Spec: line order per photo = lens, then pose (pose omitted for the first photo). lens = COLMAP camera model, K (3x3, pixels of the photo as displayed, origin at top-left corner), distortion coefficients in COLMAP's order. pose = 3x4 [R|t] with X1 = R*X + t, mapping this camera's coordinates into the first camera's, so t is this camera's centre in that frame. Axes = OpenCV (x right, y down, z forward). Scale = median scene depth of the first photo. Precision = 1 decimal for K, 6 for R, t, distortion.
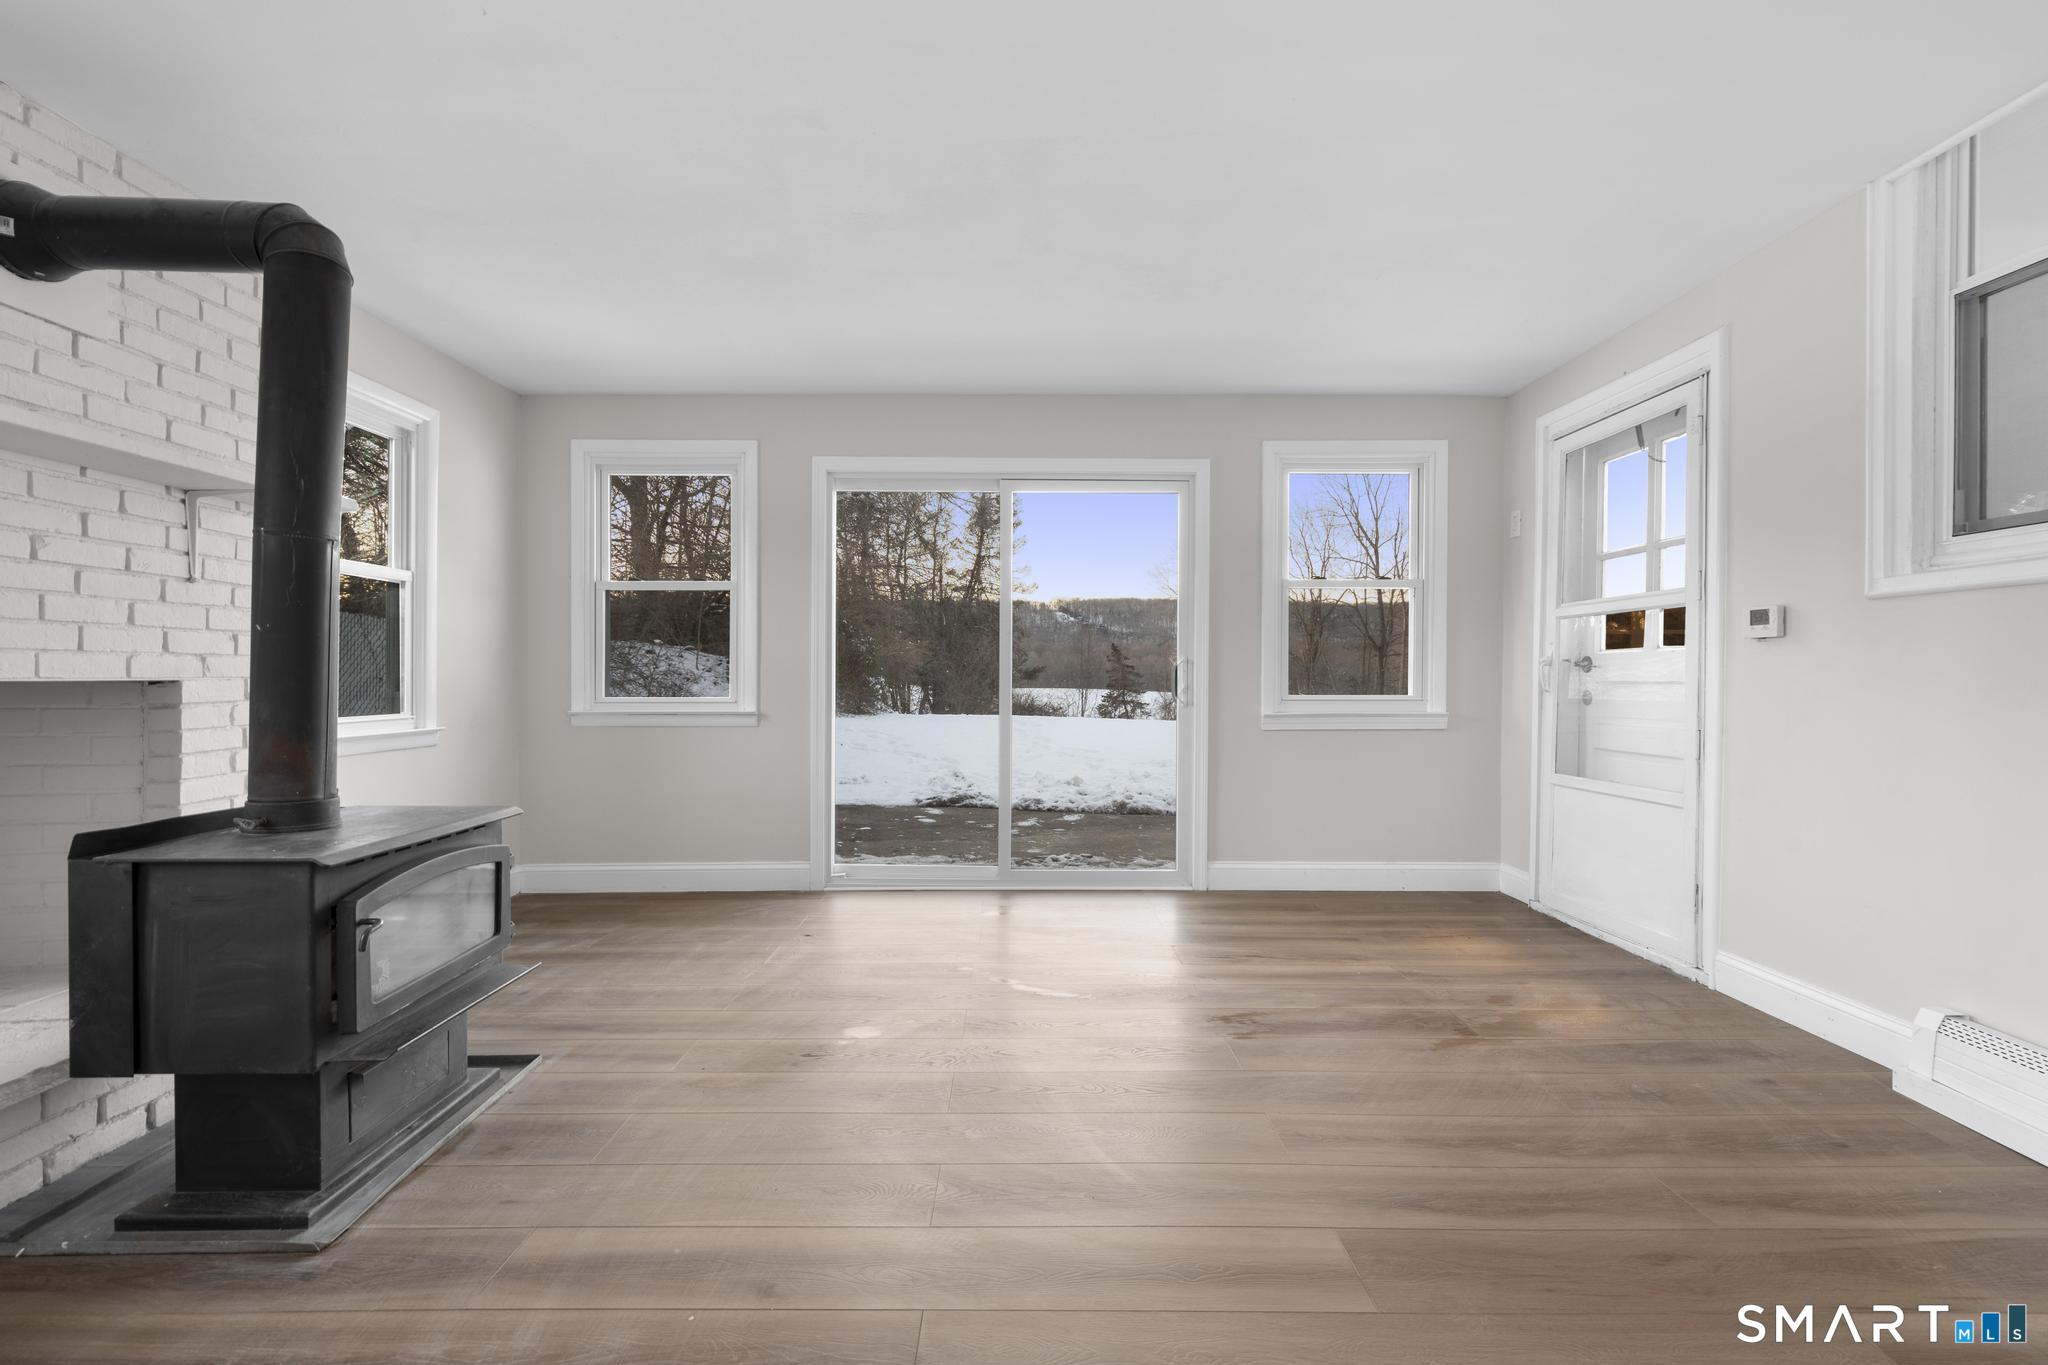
lens RADIAL K [[921.9, 0, 1024.7], [0, 921.9, 685.3], [0, 0, 1]] dist [-0.013899, 0.007674]
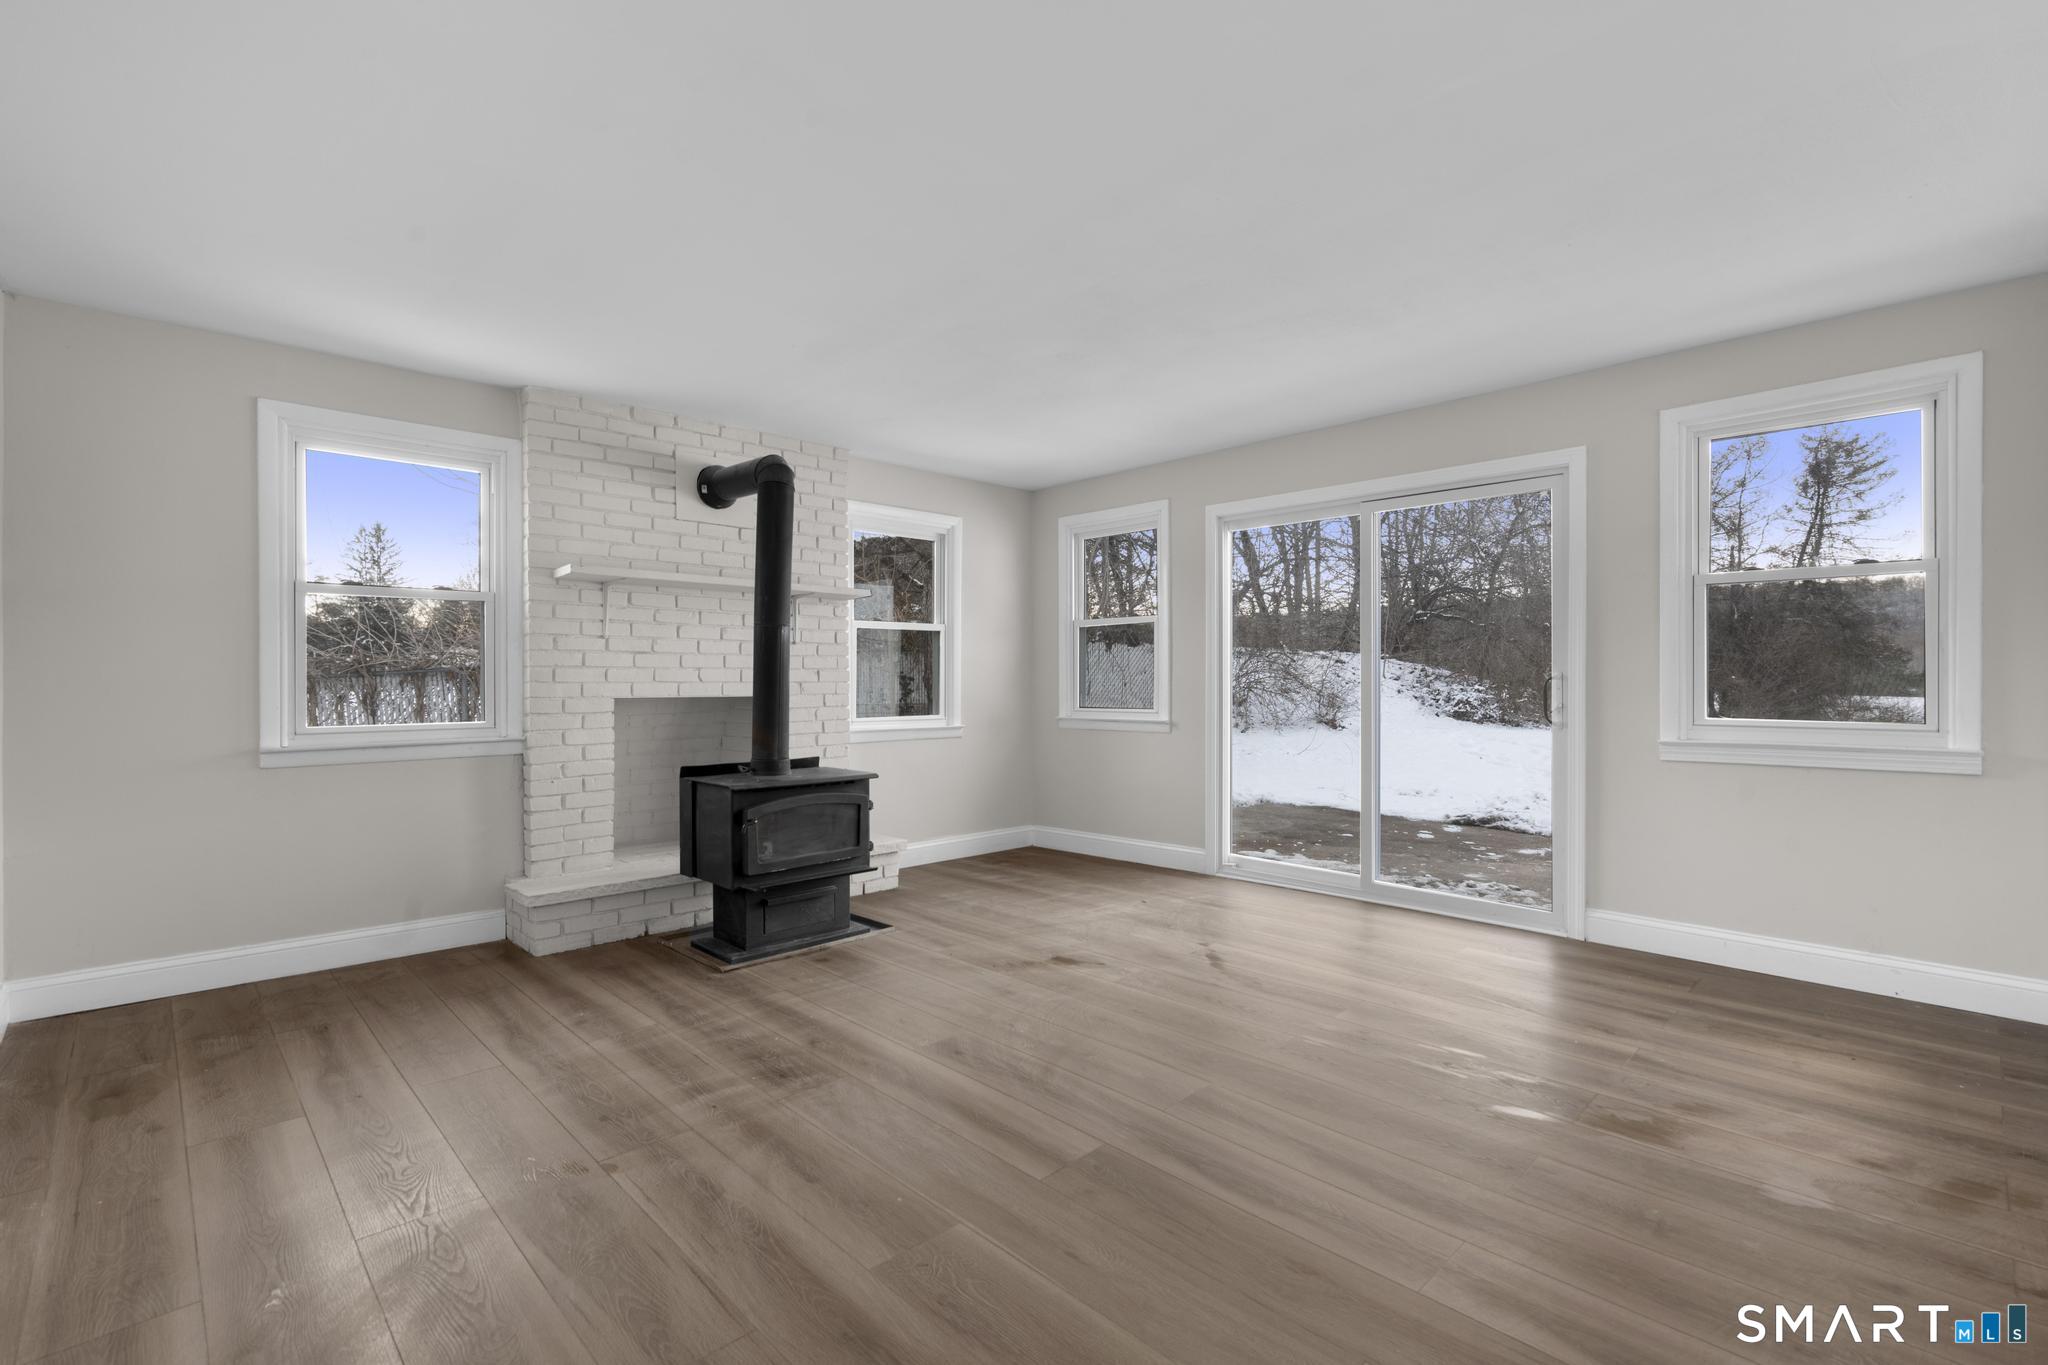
lens RADIAL K [[921.9, 0, 1024.7], [0, 921.9, 685.3], [0, 0, 1]] dist [-0.013899, 0.007674]
pose [[0.690606, 0.000727, -0.723231, 0.516994], [-0.004900, 0.999981, -0.003674, -0.014470], [0.723215, 0.006081, 0.690596, 0.018801]]
